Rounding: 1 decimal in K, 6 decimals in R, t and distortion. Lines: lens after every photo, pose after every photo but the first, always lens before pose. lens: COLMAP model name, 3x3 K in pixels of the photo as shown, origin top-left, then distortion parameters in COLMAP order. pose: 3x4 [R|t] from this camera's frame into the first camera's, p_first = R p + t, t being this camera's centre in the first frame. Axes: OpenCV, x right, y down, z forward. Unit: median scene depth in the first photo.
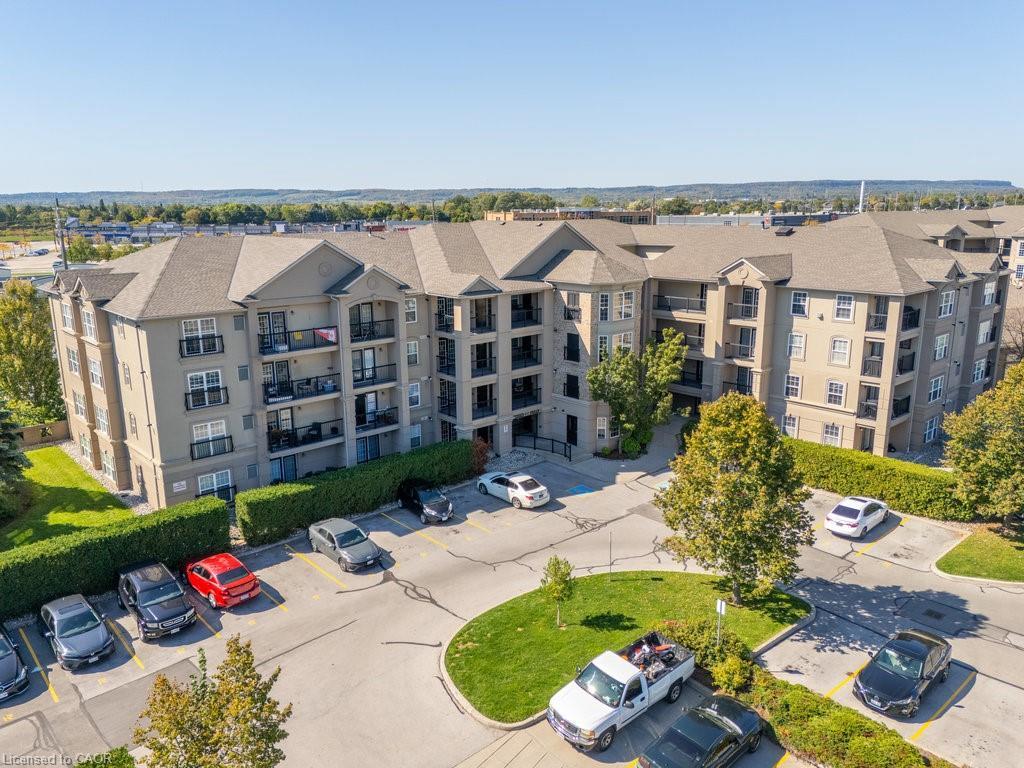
lens RADIAL K [[749.9, 0, 512.0], [0, 749.9, 384.0], [0, 0, 1]] dist [0.044780, -0.048968]
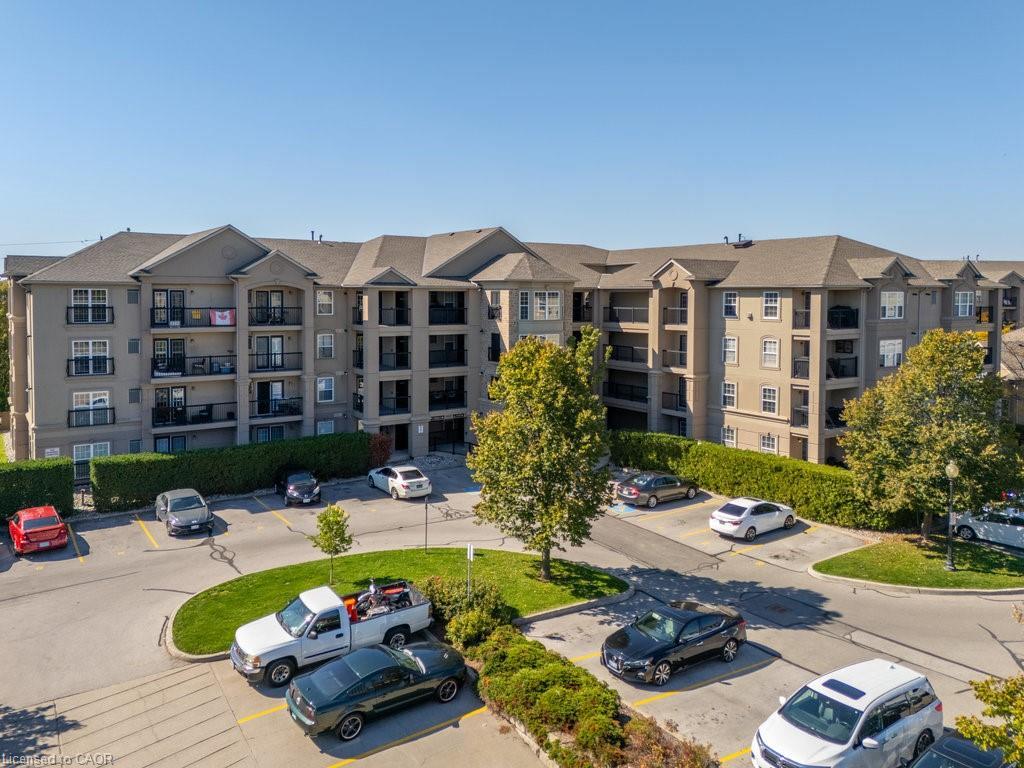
lens RADIAL K [[769.7, 0, 511.2], [0, 769.7, 324.3], [0, 0, 1]] dist [0.054290, -0.049877]
pose [[0.990246, 0.016985, -0.138291, 0.264839], [-0.042880, 0.981519, -0.186497, 0.117707], [0.132567, 0.190608, 0.972674, 0.035929]]
